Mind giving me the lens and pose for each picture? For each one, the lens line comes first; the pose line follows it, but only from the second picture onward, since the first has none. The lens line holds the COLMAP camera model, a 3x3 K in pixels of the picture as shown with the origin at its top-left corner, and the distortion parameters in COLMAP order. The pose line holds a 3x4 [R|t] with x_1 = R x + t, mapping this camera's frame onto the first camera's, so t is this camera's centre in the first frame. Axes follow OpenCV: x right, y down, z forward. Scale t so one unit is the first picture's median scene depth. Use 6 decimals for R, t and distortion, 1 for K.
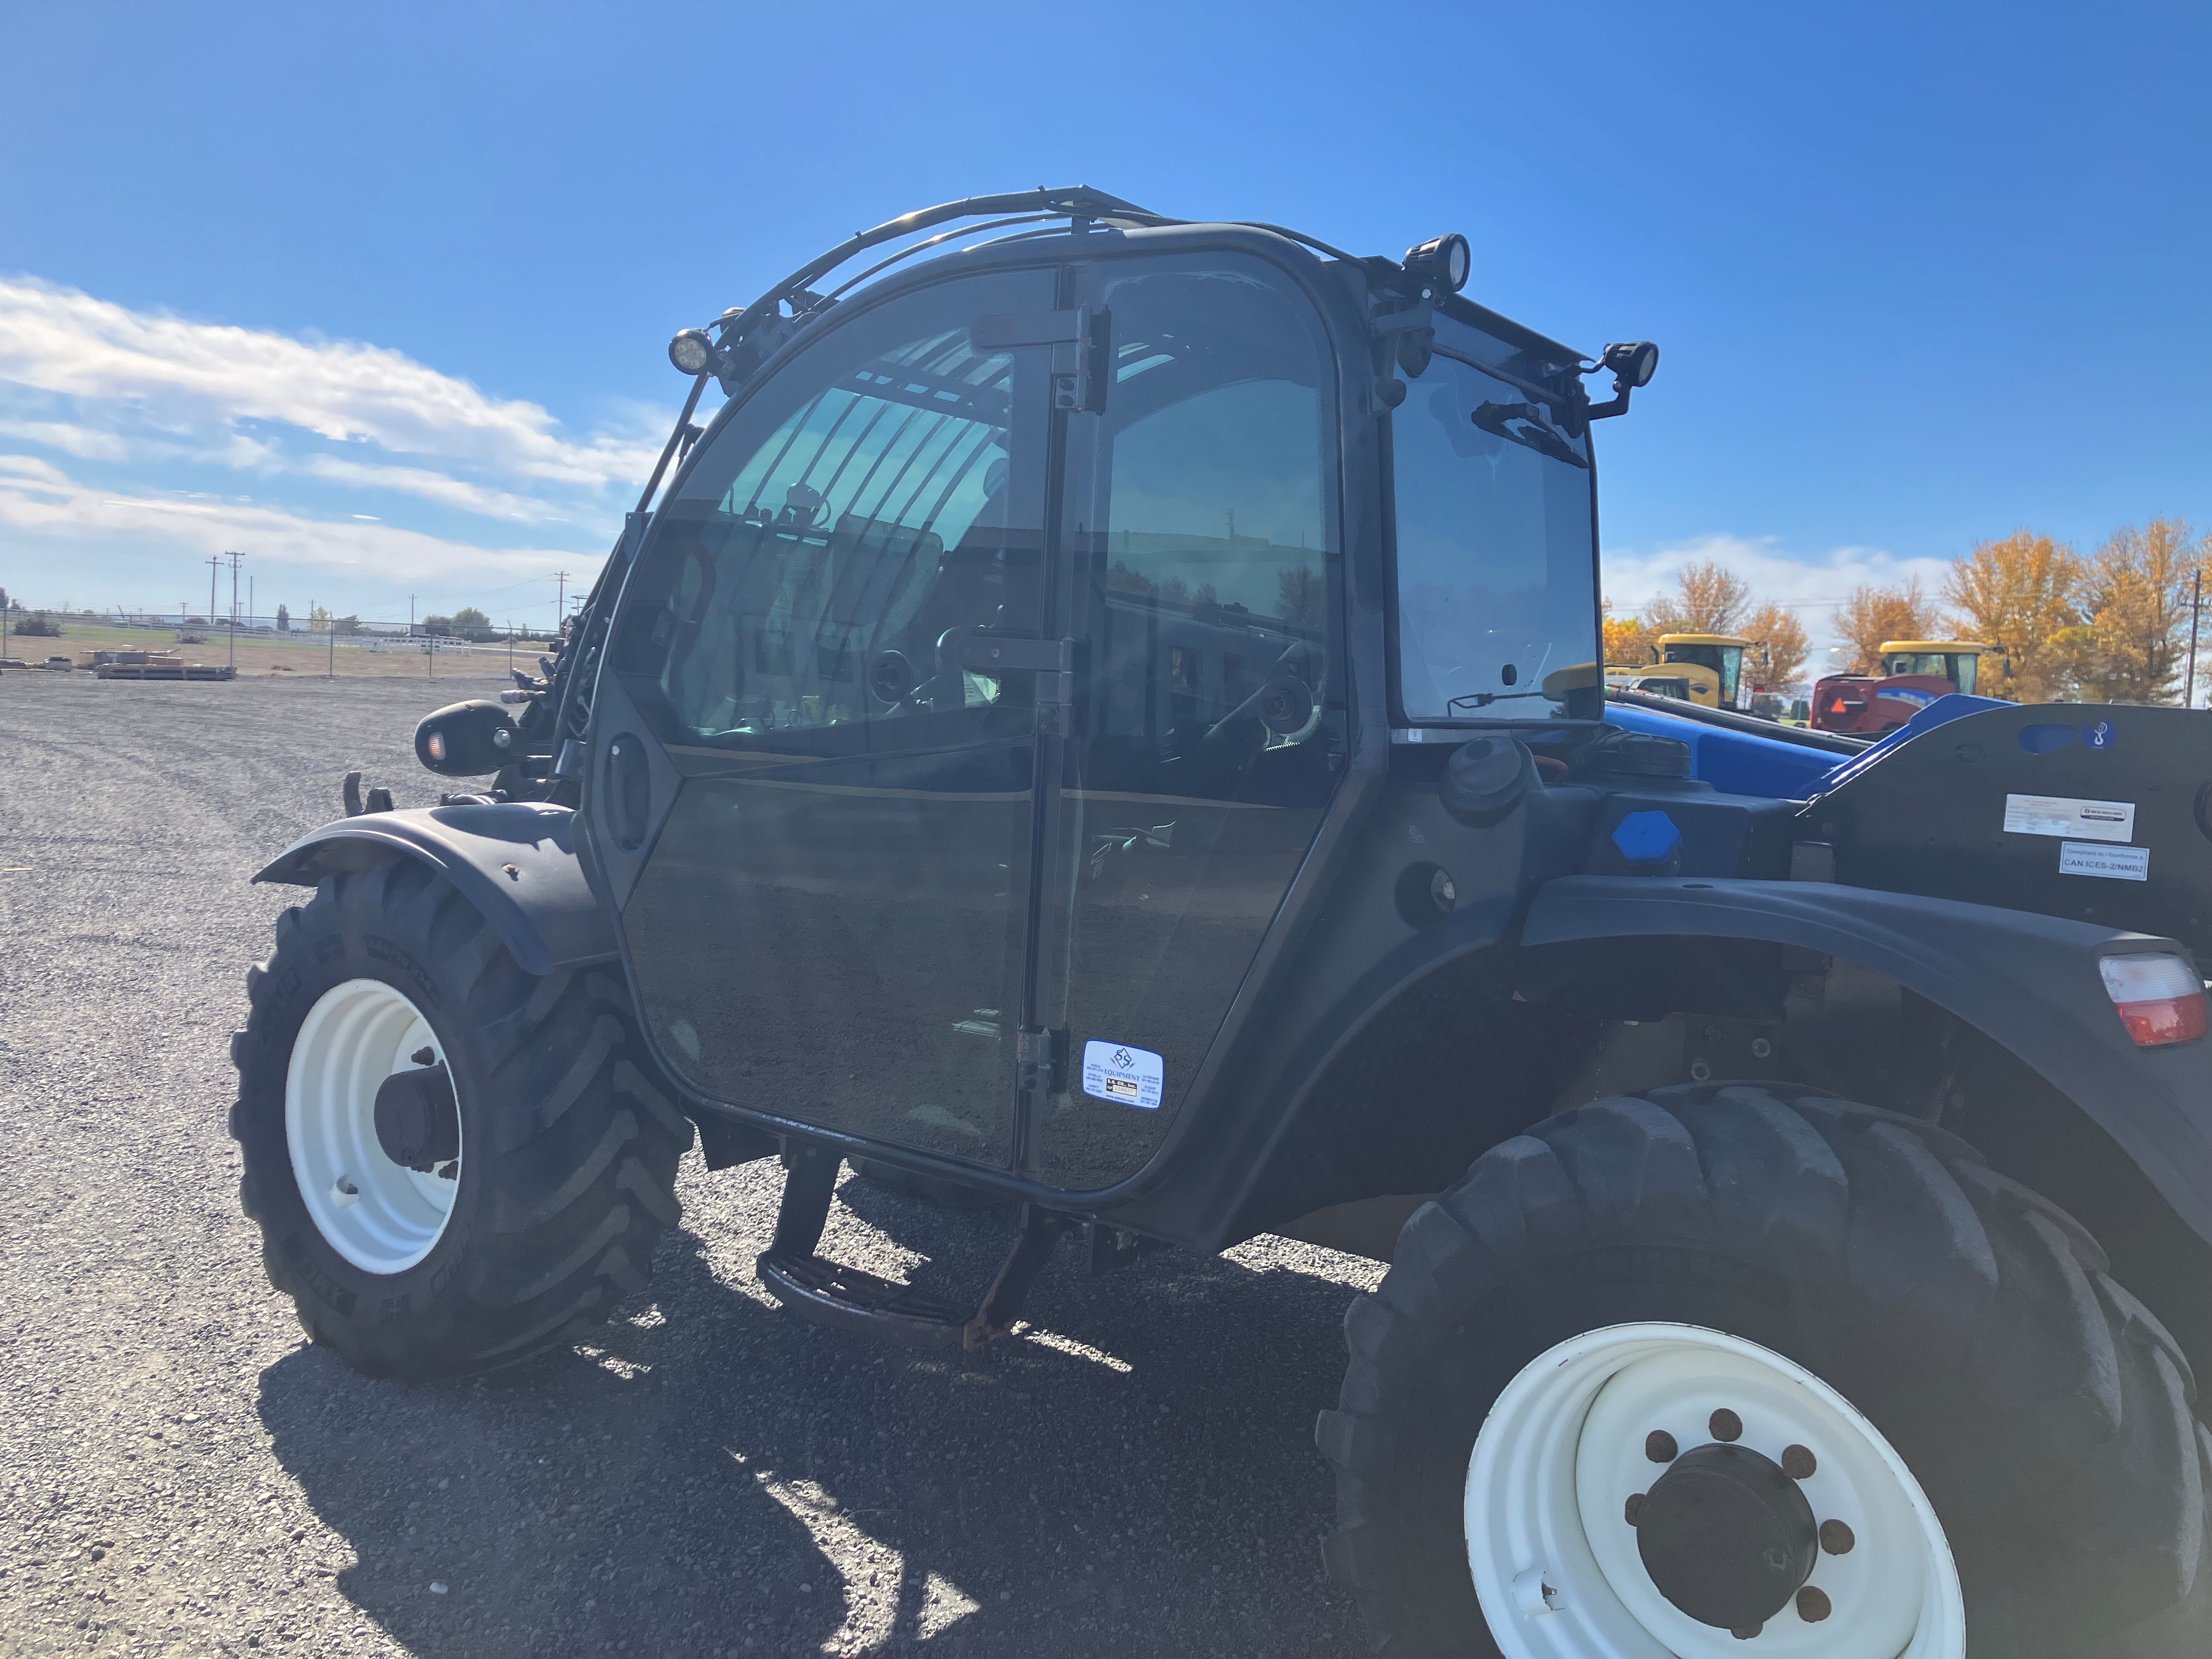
lens RADIAL K [[1819.7, 0, 1100.8], [0, 1819.7, 799.0], [0, 0, 1]] dist [0.079371, -0.124299]
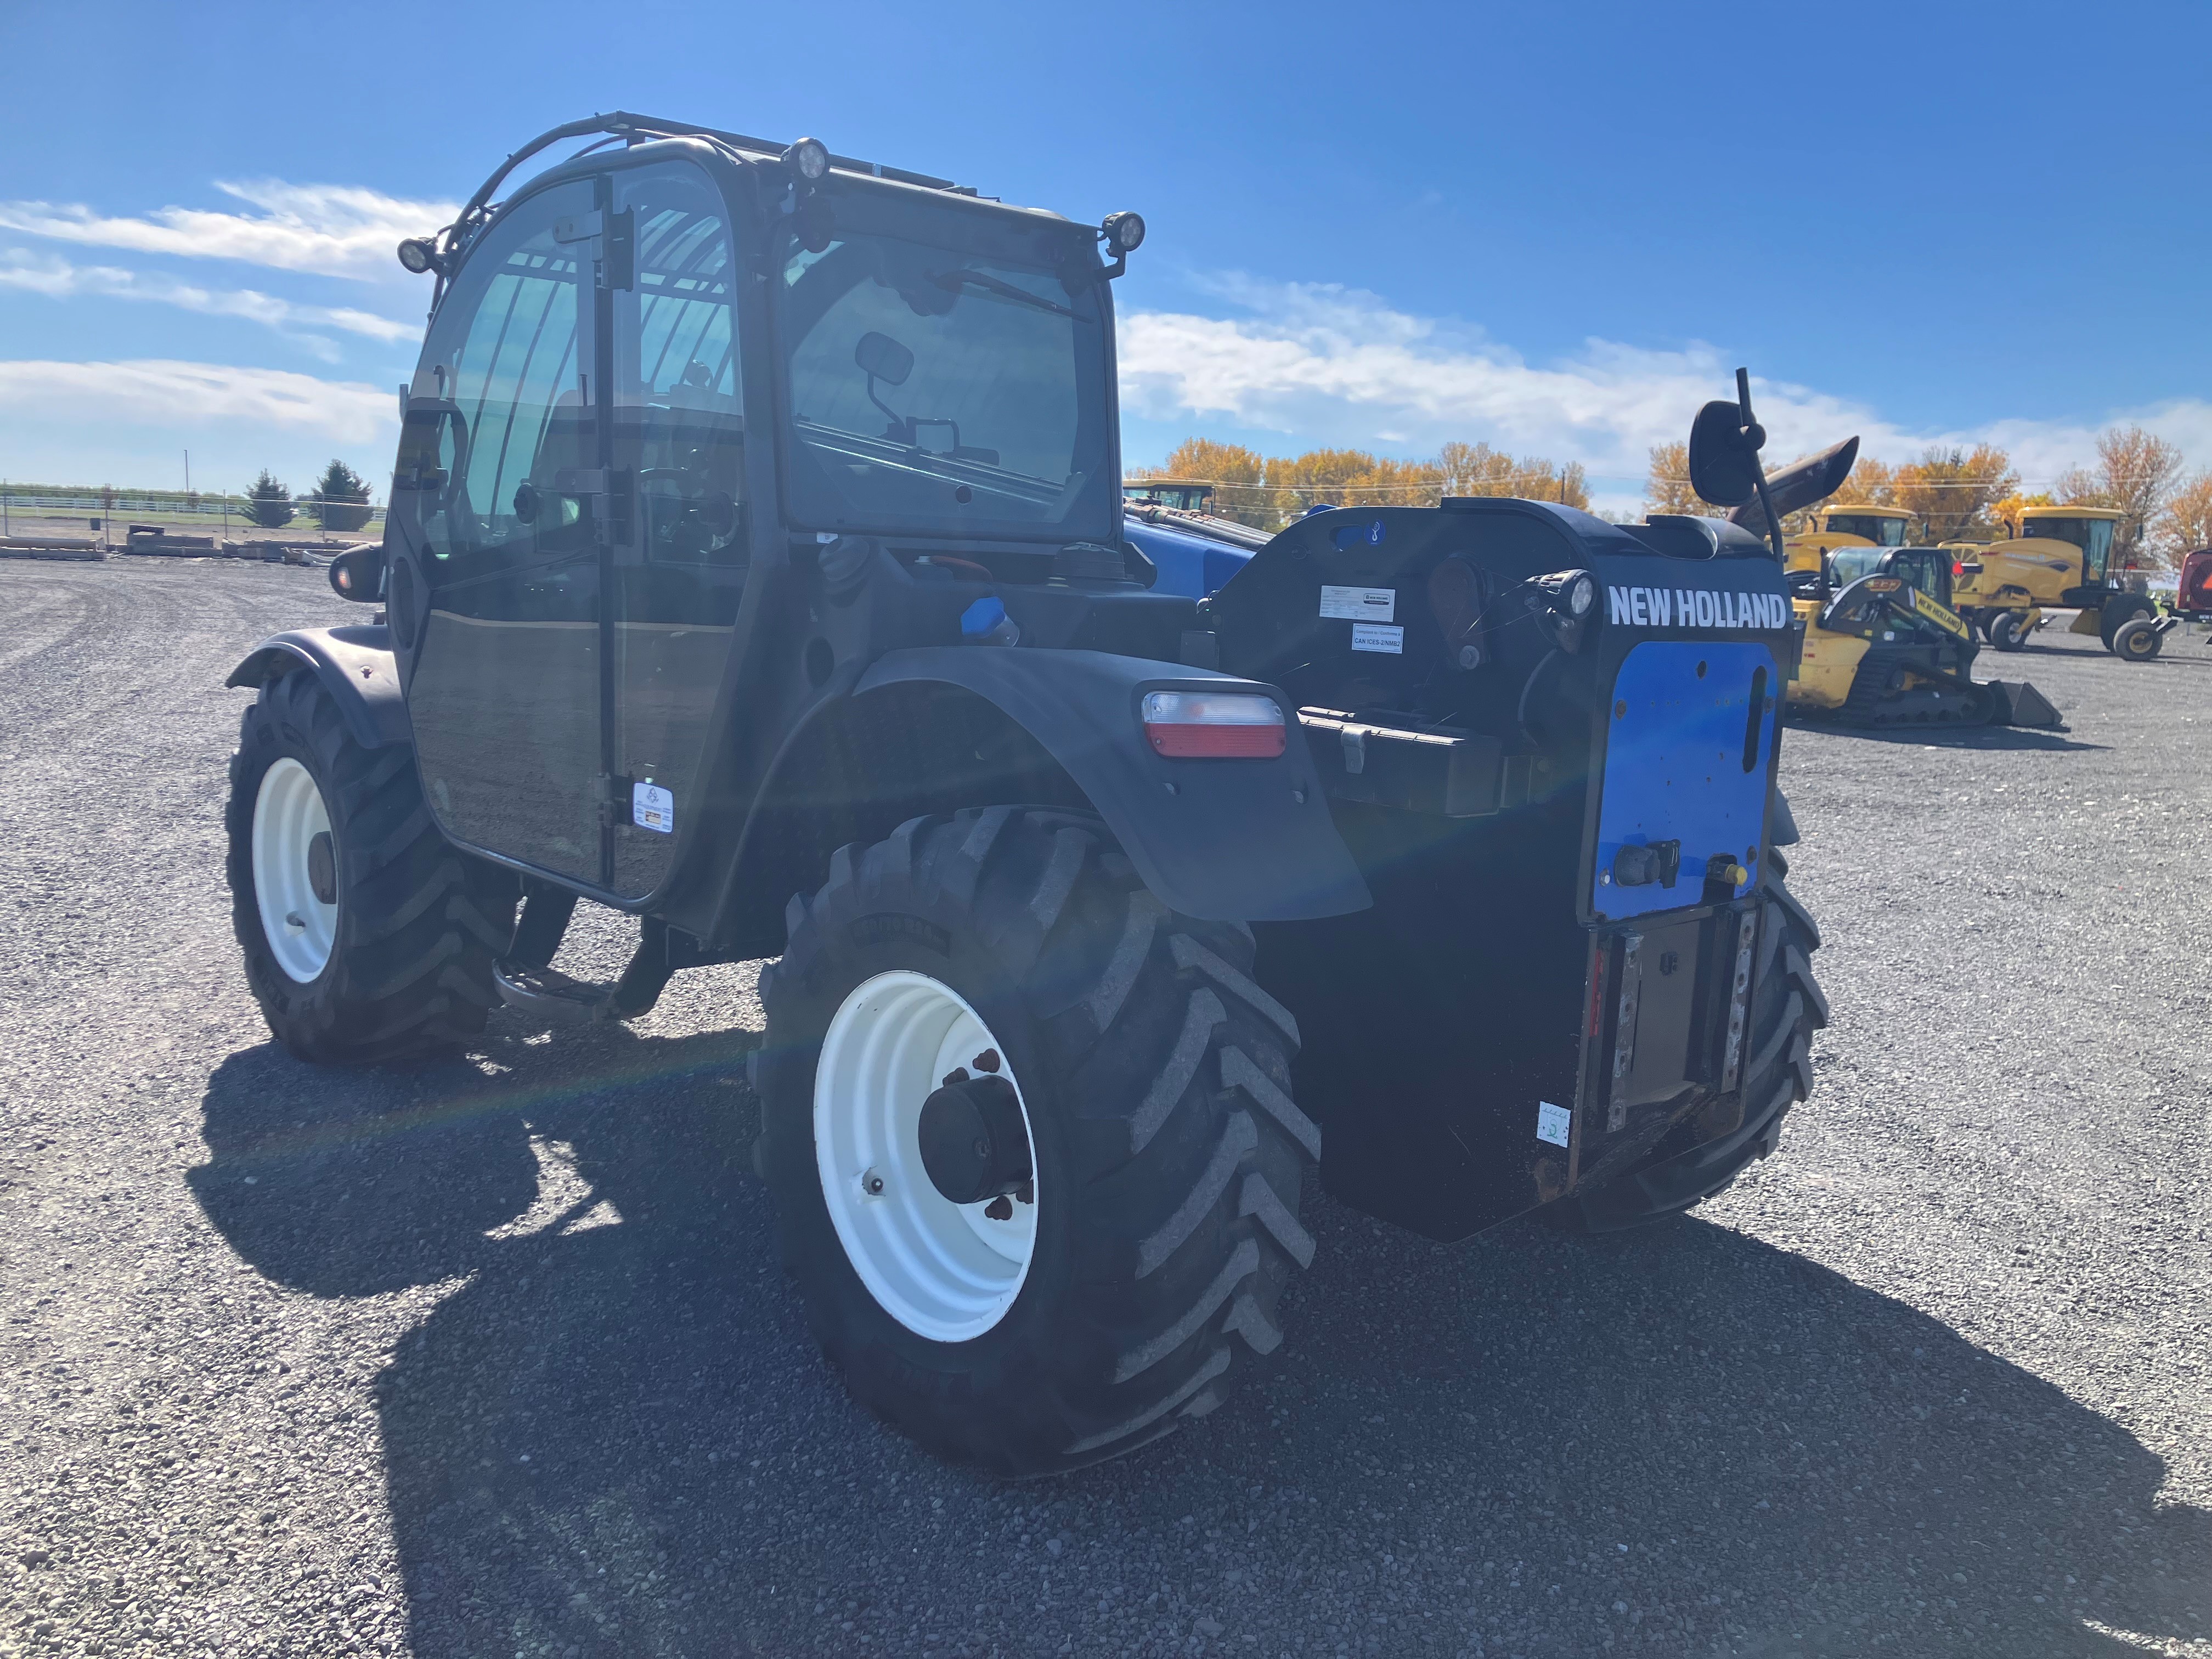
lens RADIAL K [[1836.6, 0, 1108.4], [0, 1836.6, 823.2], [0, 0, 1]] dist [0.061303, -0.100160]
pose [[0.977967, 0.019075, -0.207888, 0.468055], [-0.004601, 0.997545, 0.069884, 0.053184], [0.208711, -0.067388, 0.975653, -0.168767]]
